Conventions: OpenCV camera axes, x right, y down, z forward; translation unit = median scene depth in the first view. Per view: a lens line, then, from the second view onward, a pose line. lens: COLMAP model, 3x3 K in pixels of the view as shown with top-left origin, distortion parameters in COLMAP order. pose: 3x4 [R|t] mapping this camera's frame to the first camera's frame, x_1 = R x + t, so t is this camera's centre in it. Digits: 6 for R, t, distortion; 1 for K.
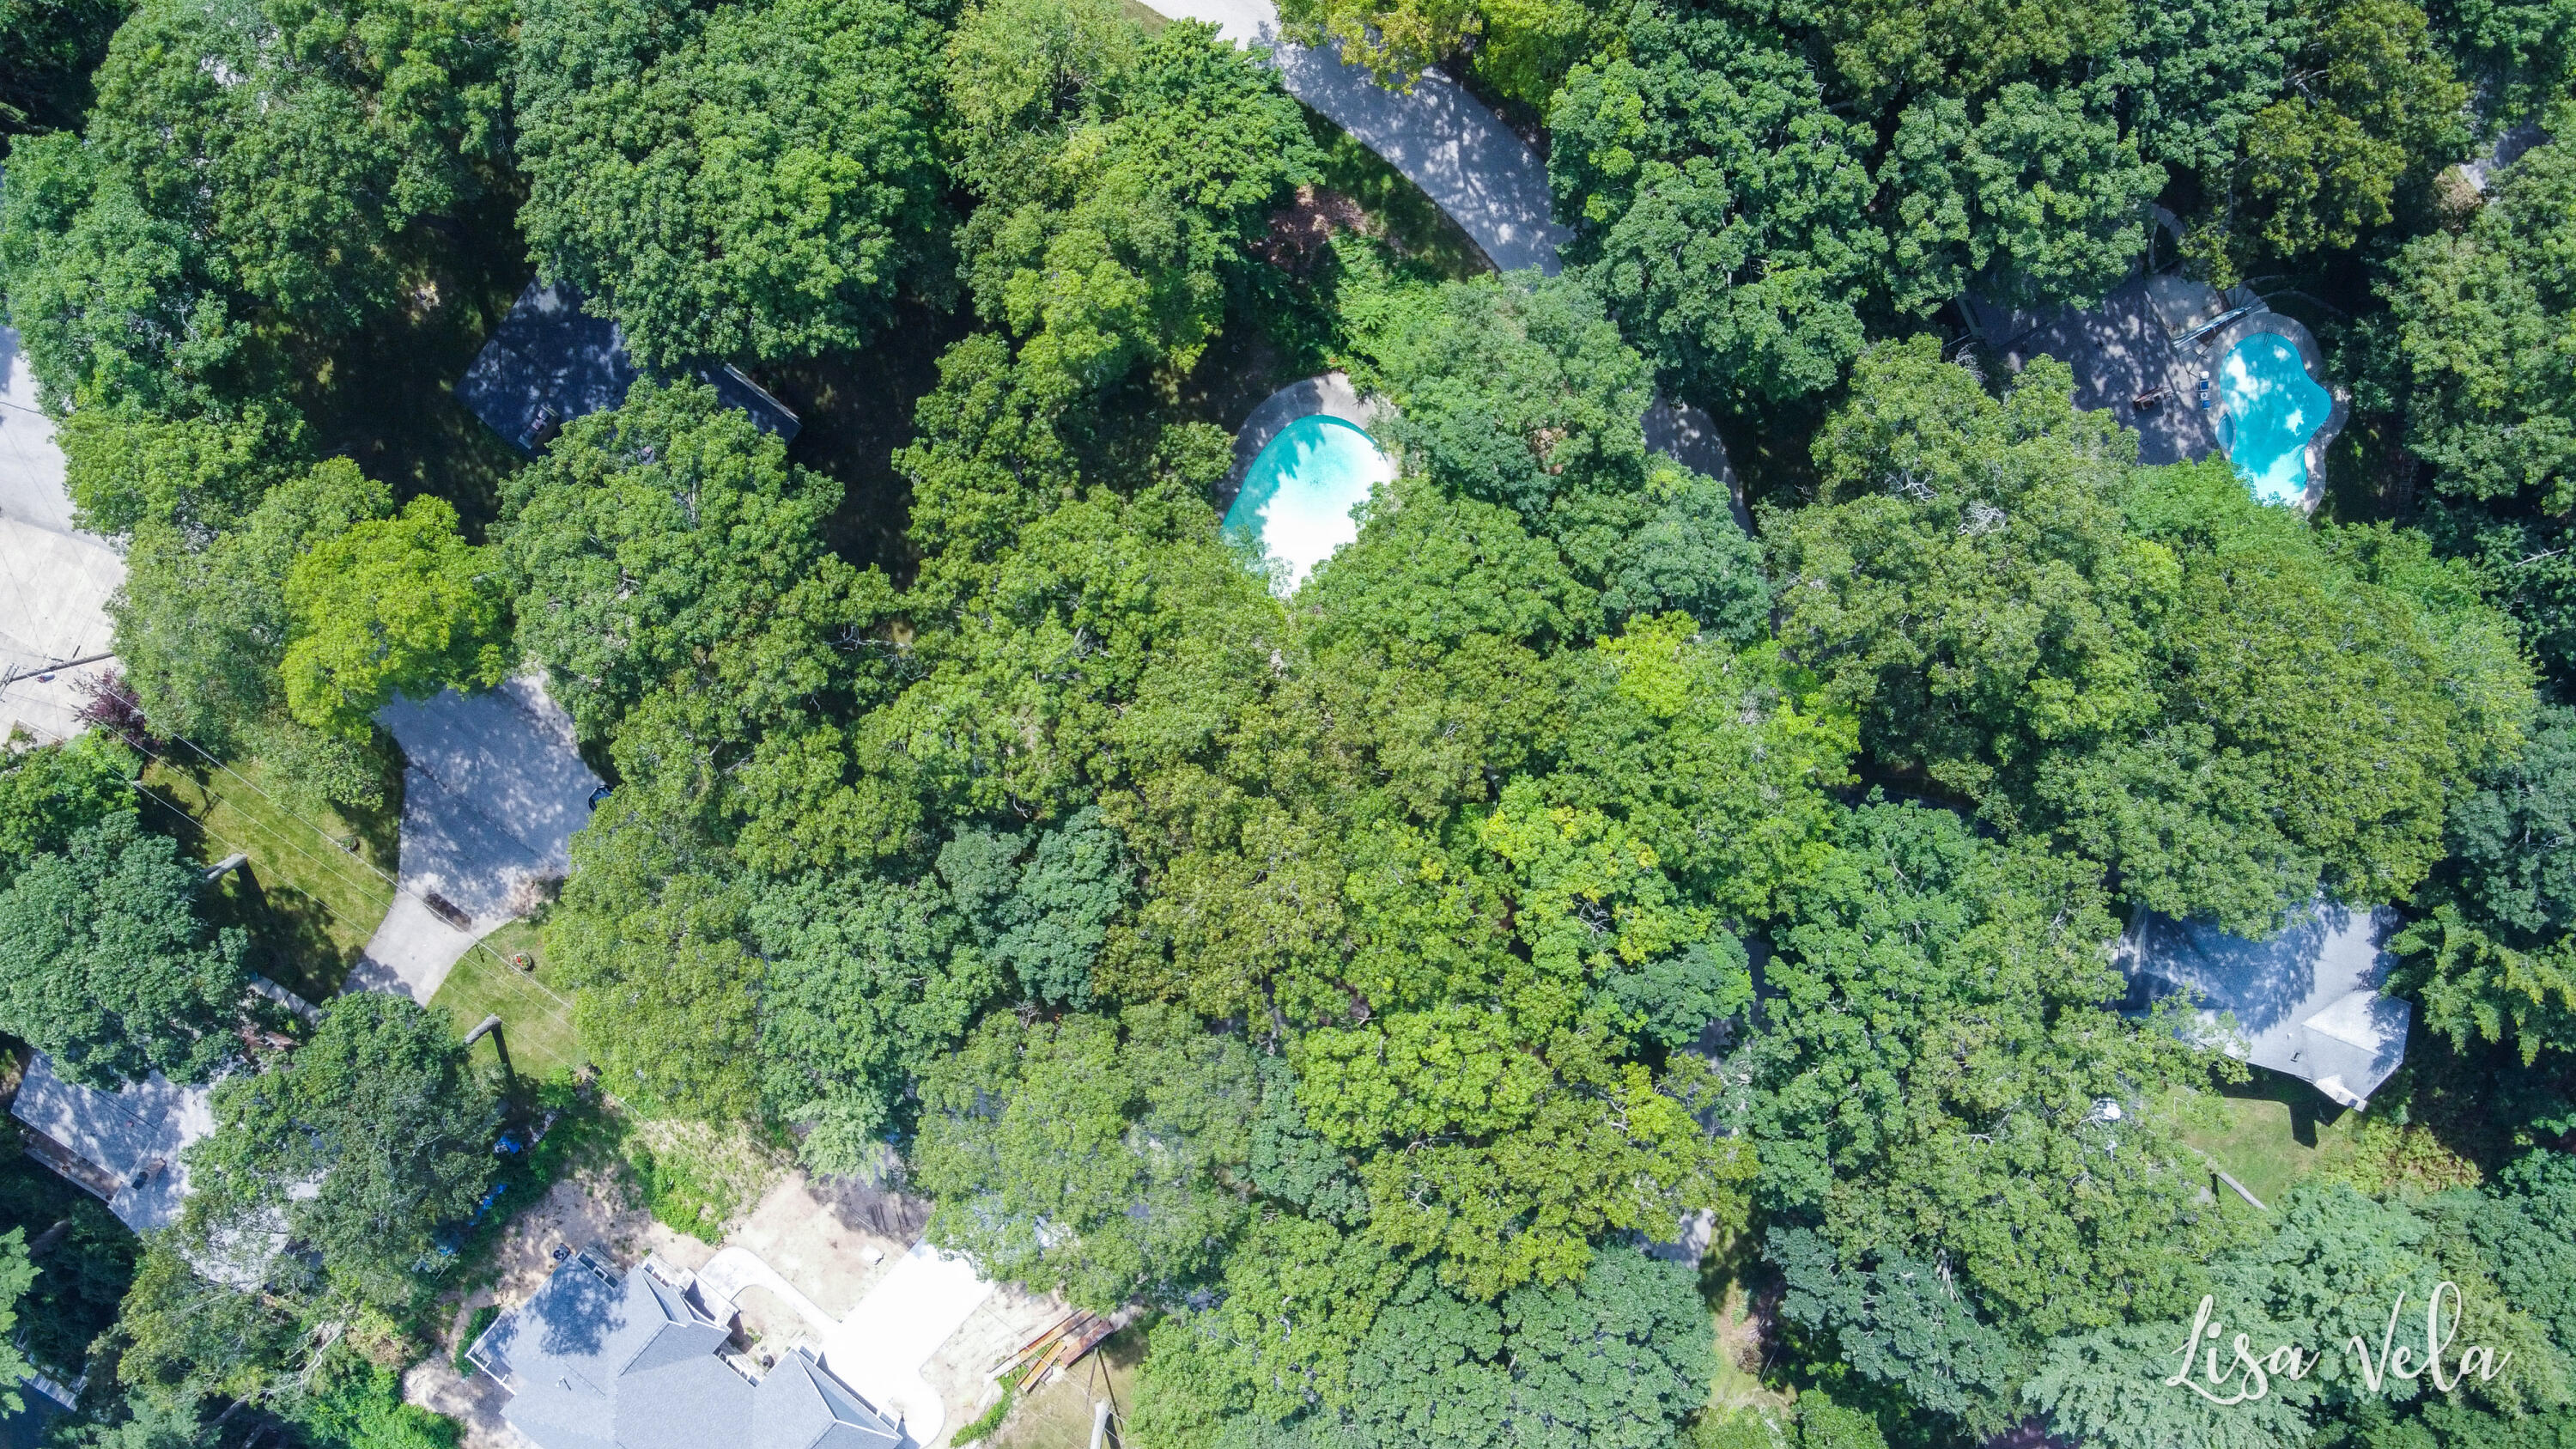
lens RADIAL K [[1947.3, 0, 1288.8], [0, 1947.3, 661.7], [0, 0, 1]] dist [0.024182, -0.002682]
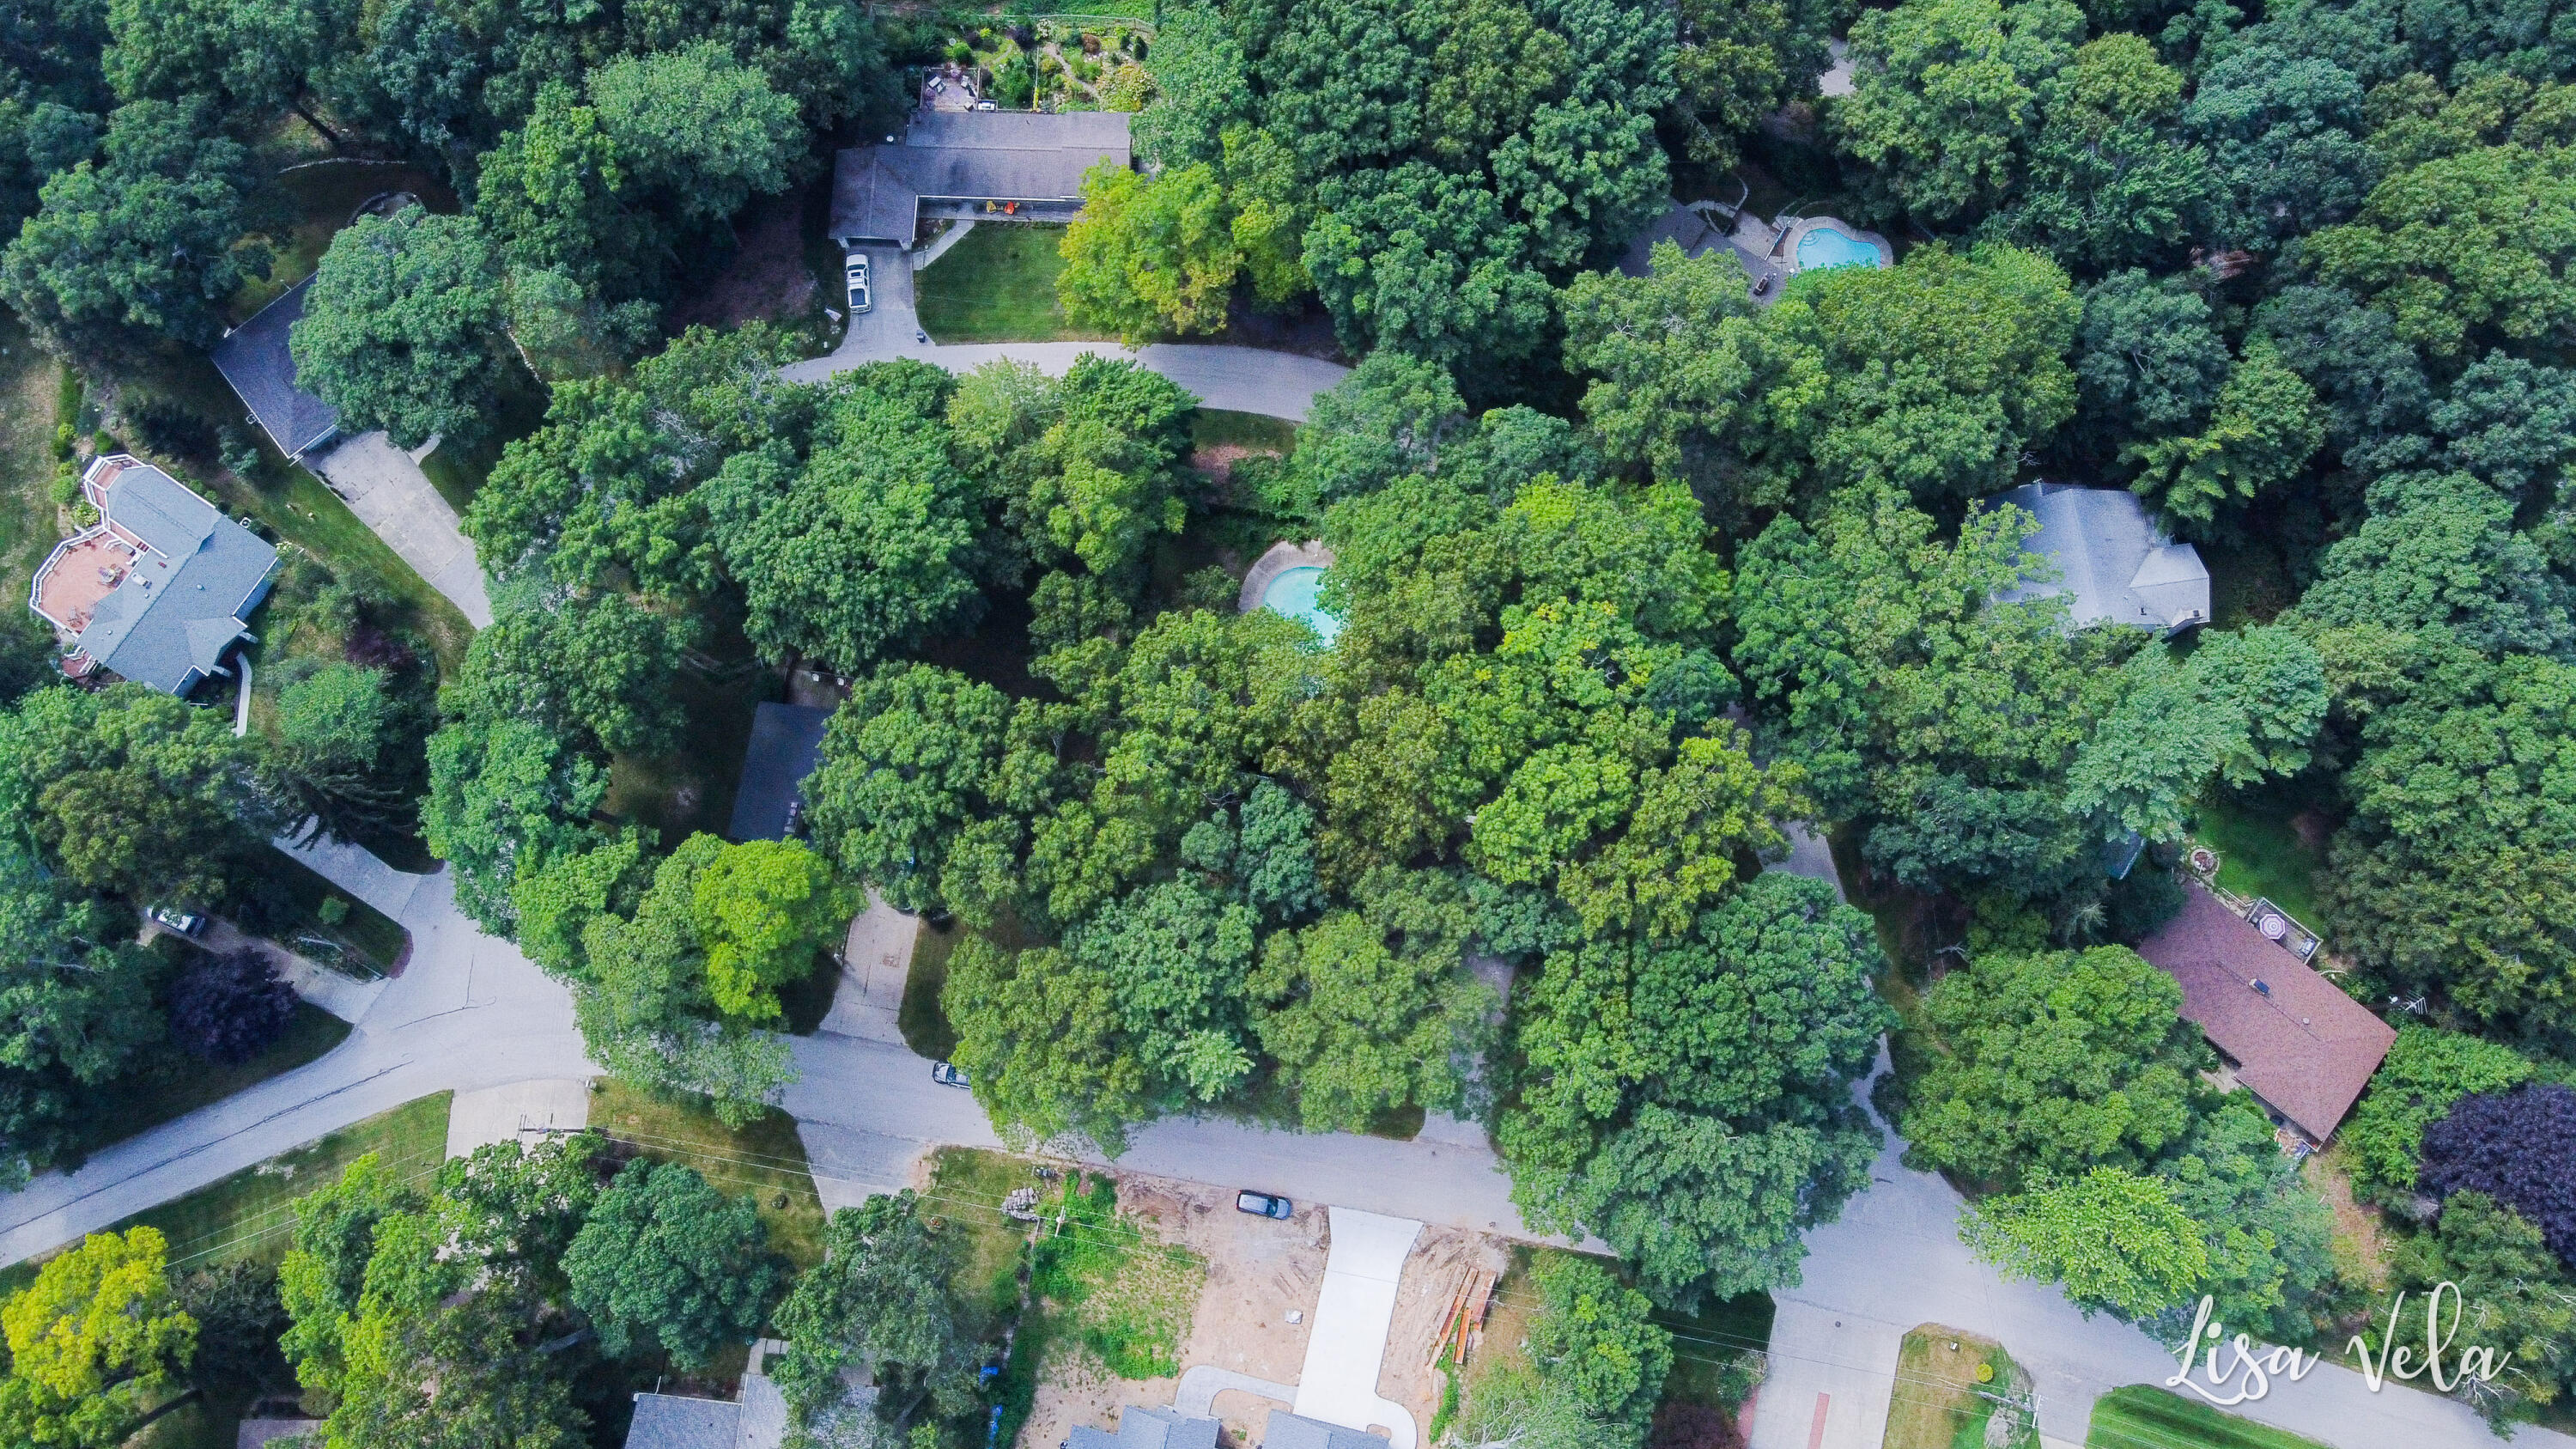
lens RADIAL K [[1947.3, 0, 1288.8], [0, 1947.3, 661.7], [0, 0, 1]] dist [0.024182, -0.002682]
pose [[0.873595, -0.474737, 0.107035, -0.201554], [0.478498, 0.797826, -0.366761, 0.557292], [0.088720, 0.371616, 0.924138, -0.353795]]
